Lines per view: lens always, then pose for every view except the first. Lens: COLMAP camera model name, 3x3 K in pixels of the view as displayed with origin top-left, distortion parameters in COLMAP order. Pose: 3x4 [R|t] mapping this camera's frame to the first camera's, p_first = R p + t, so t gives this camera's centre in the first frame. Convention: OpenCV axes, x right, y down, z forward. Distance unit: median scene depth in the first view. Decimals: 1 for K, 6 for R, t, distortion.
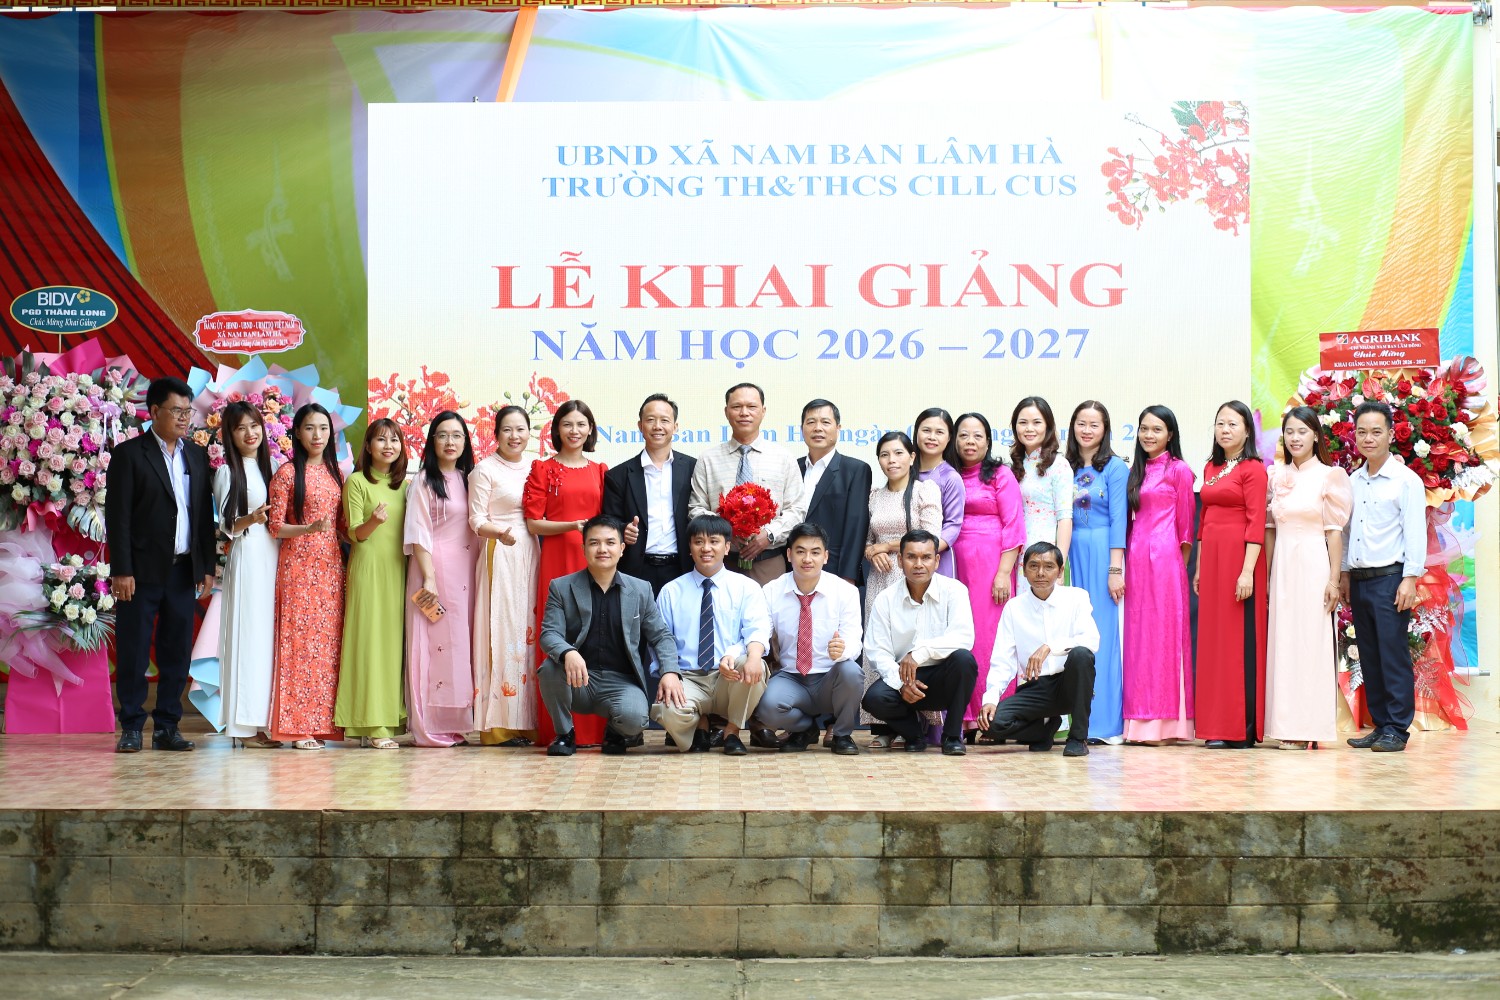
lens RADIAL K [[3586.6, 0, 750.0], [0, 3586.6, 500.0], [0, 0, 1]] dist [-0.091012, -1.172774]
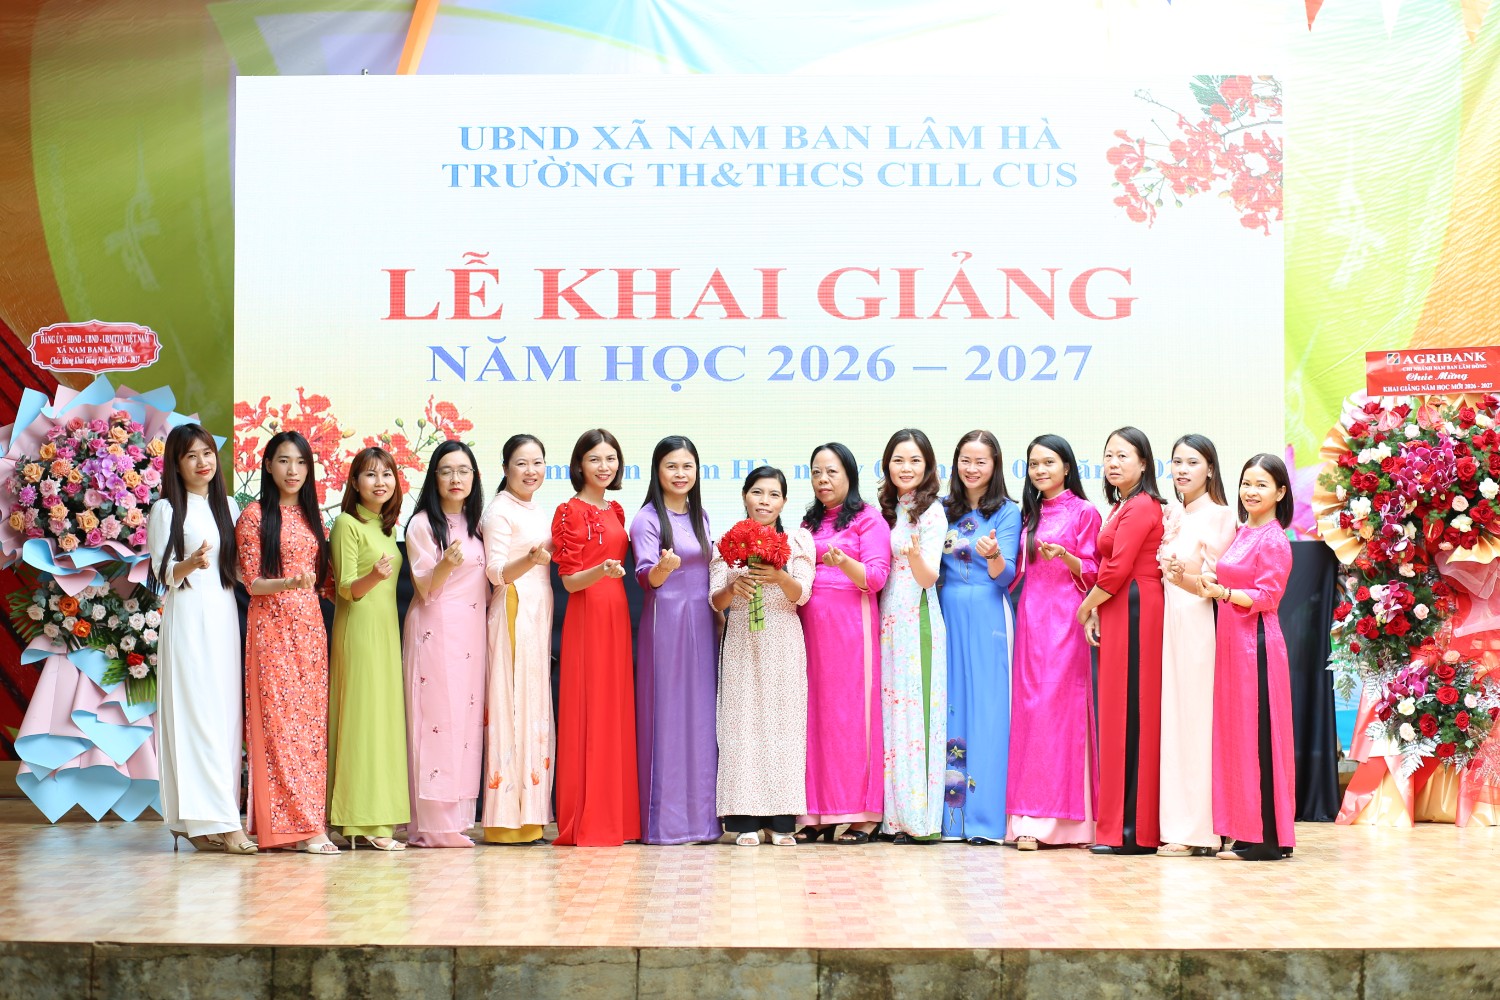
lens RADIAL K [[3578.4, 0, 750.0], [0, 3578.4, 500.0], [0, 0, 1]] dist [-0.094694, -1.274102]
pose [[0.999990, 0.002714, -0.003664, 0.017681], [-0.002771, 0.999873, -0.015689, 0.001806], [0.003621, 0.015699, 0.999870, 0.162585]]
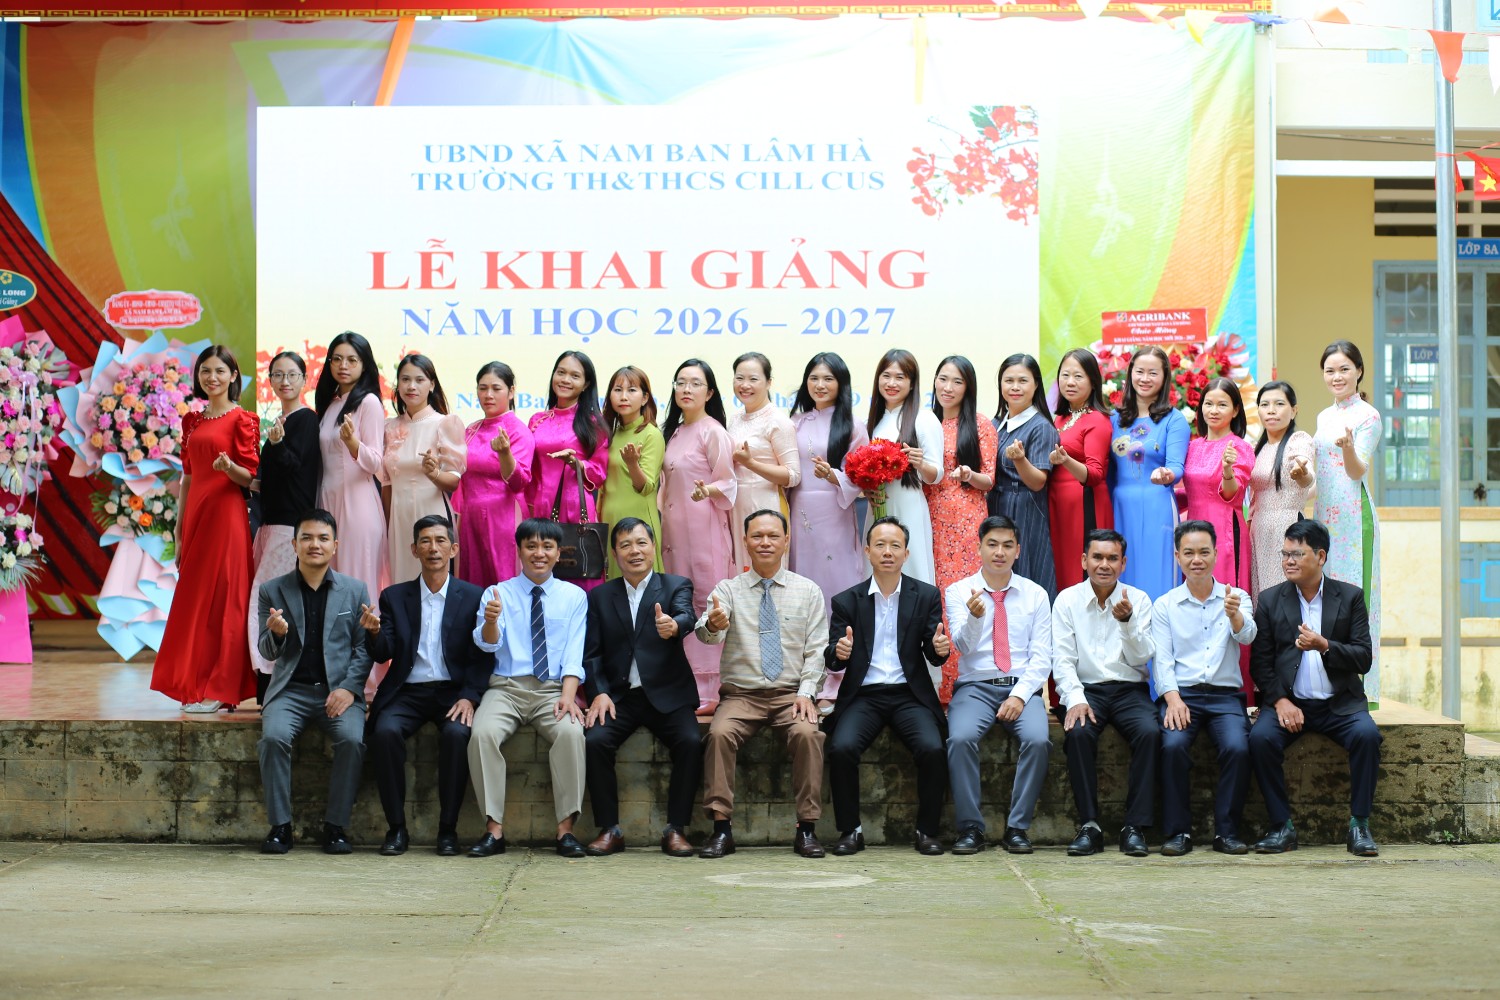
lens RADIAL K [[3610.2, 0, 750.0], [0, 3610.2, 500.0], [0, 0, 1]] dist [-0.118942, -0.629485]
pose [[0.999998, 0.001775, 0.001241, 0.047663], [-0.001791, 0.999916, 0.012823, -0.001784], [-0.001218, -0.012825, 0.999917, -0.137314]]
